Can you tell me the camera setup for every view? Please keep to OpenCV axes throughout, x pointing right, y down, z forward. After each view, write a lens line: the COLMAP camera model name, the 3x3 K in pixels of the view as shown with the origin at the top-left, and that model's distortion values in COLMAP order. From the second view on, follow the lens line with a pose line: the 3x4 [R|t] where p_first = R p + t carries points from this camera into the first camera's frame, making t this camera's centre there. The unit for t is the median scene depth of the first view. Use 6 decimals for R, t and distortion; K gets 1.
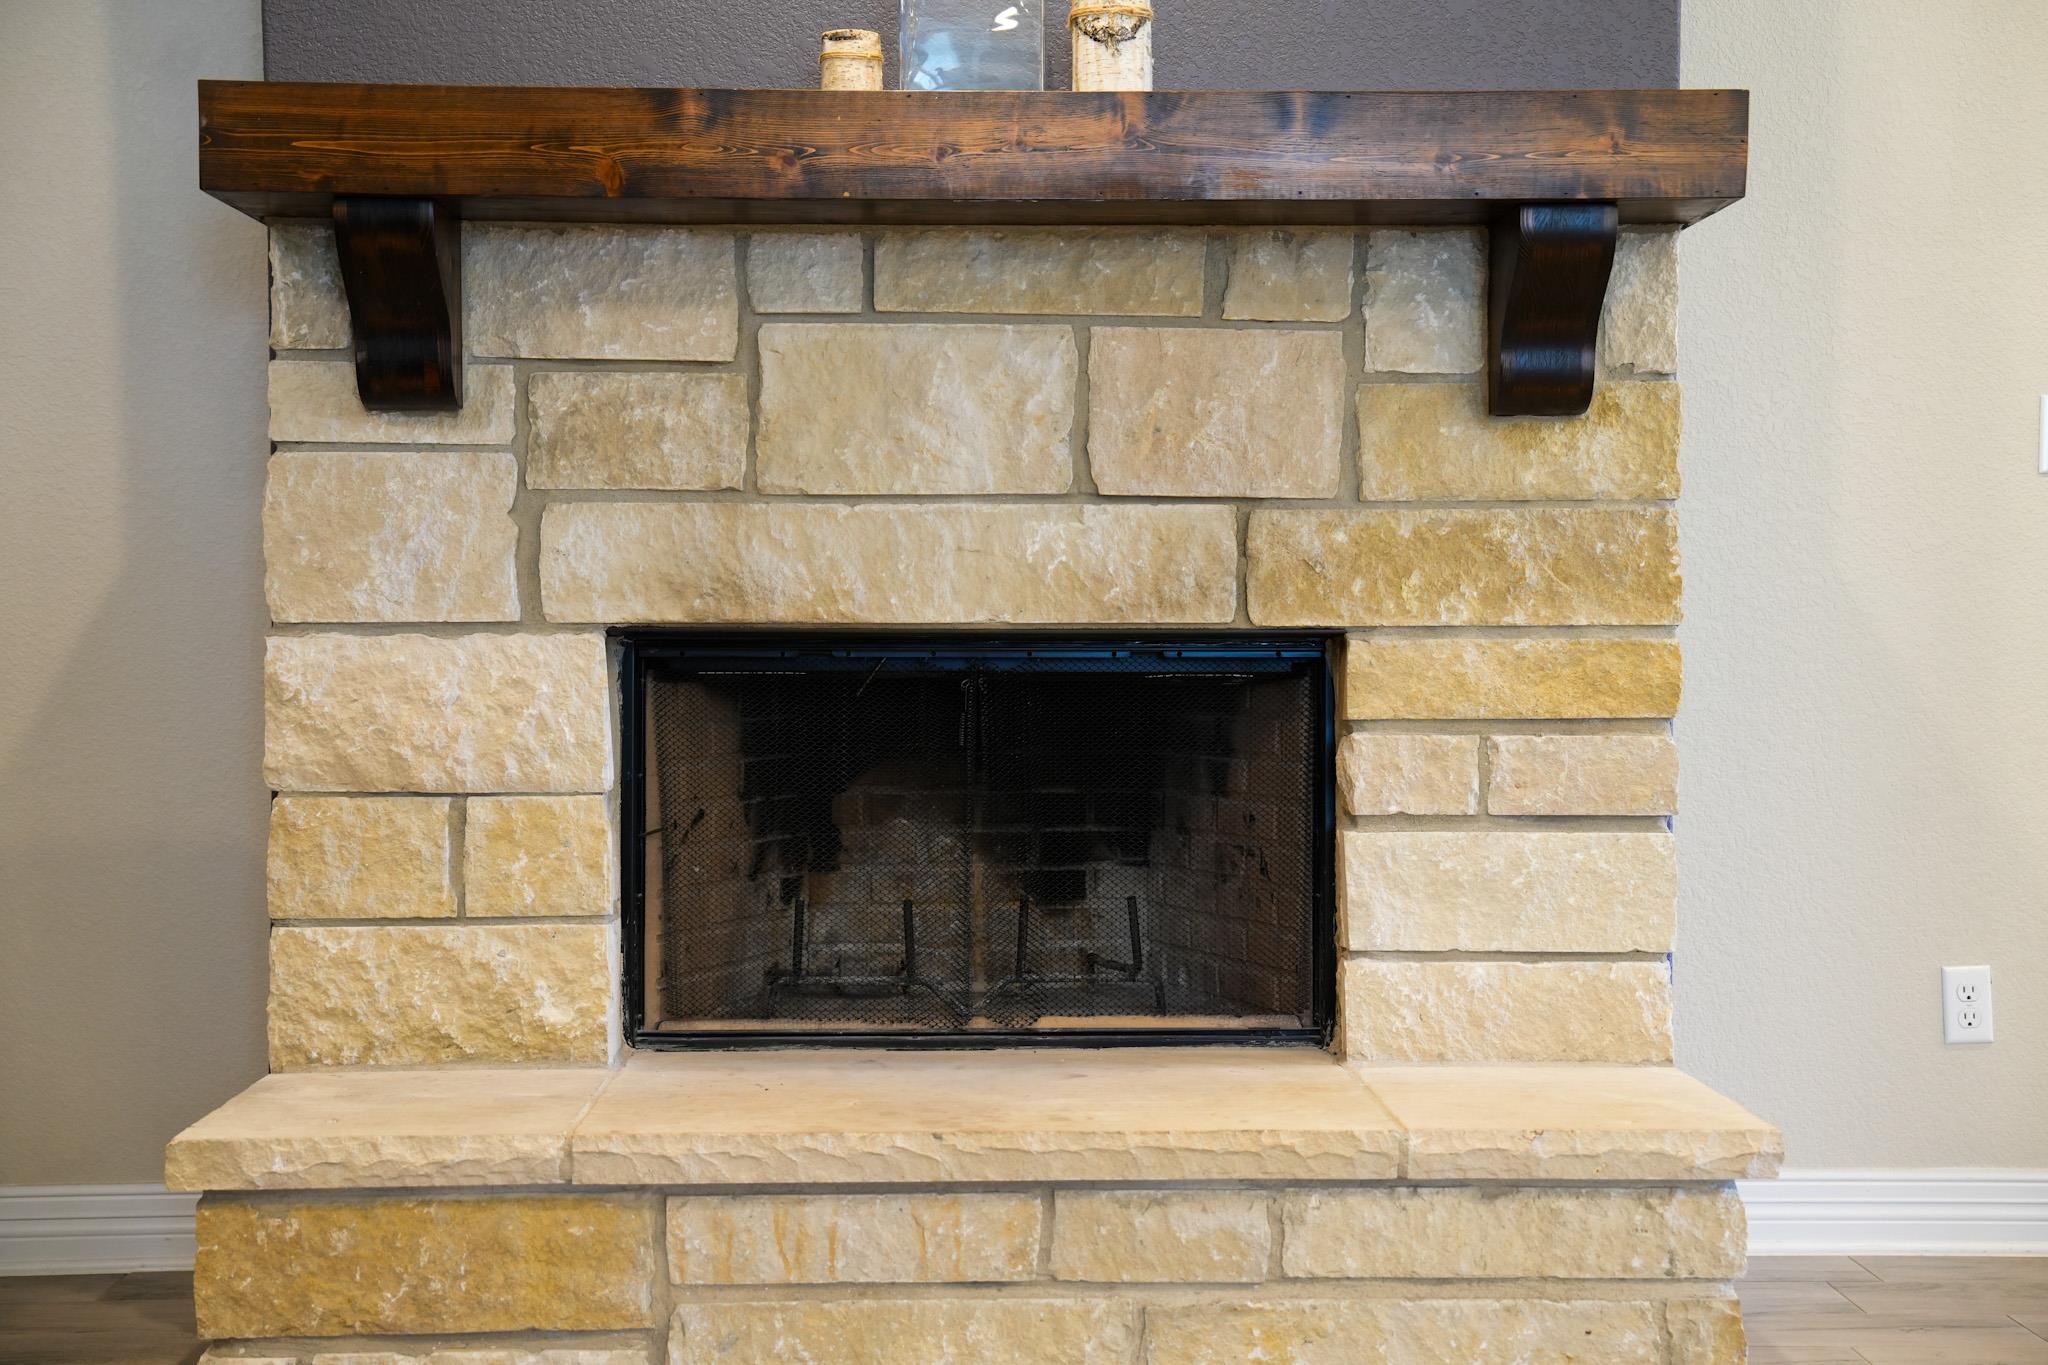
lens RADIAL K [[2541.0, 0, 1024.0], [0, 2541.0, 682.5], [0, 0, 1]] dist [0.103649, 0.000786]
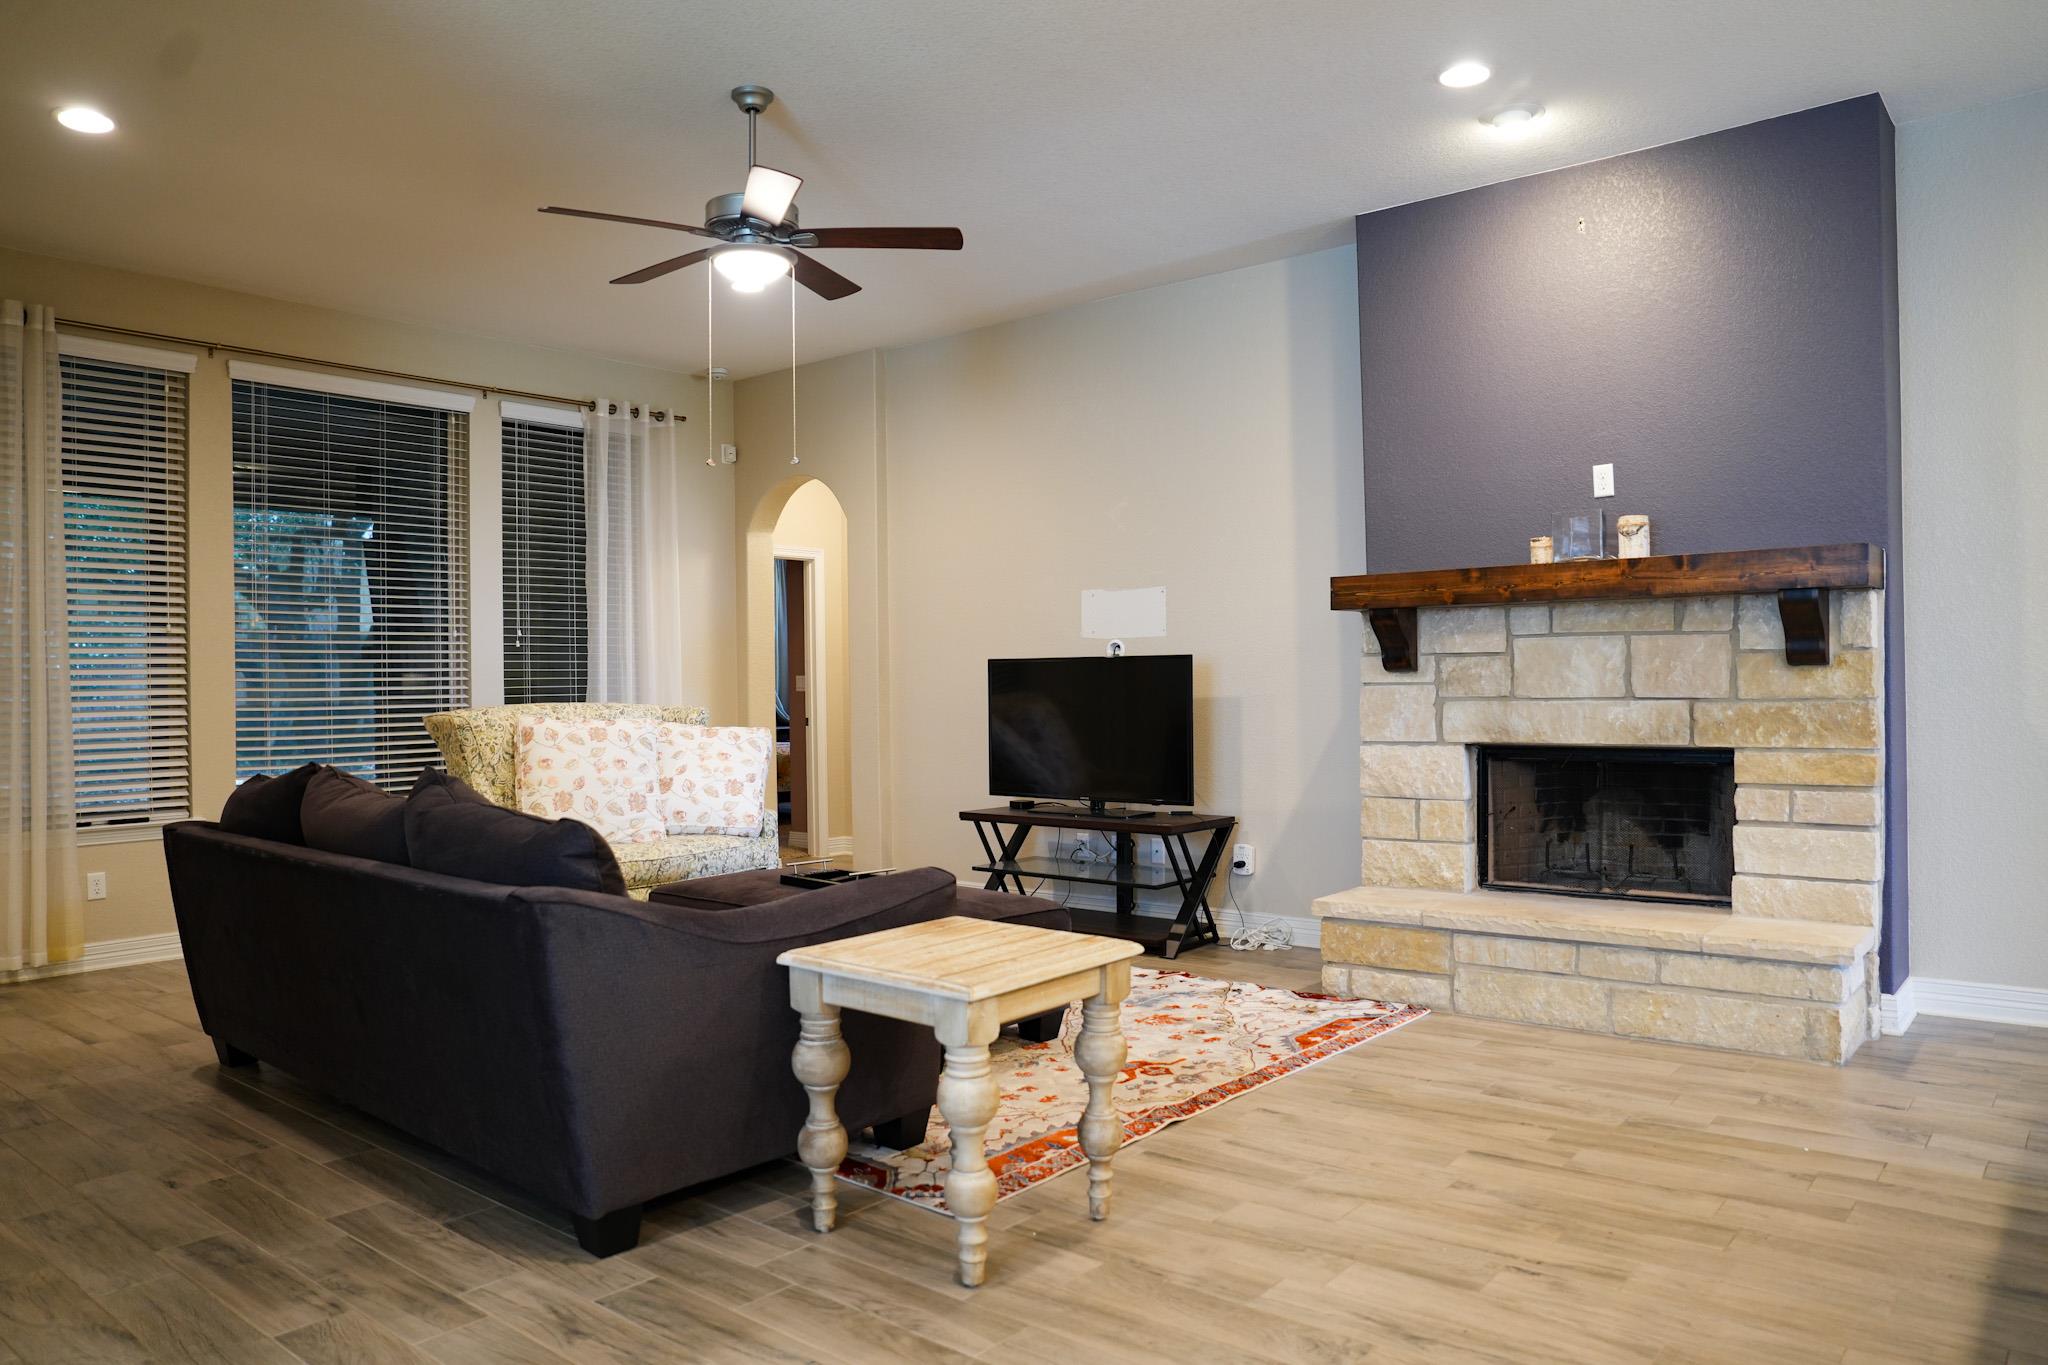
lens RADIAL K [[1437.3, 0, 1024.0], [0, 1437.3, 682.5], [0, 0, 1]] dist [-0.136222, 0.117445]
pose [[0.751004, -0.009952, -0.660223, 0.533117], [-0.000993, 0.999868, -0.016201, -0.065061], [0.660297, 0.012823, 0.750895, -0.558747]]
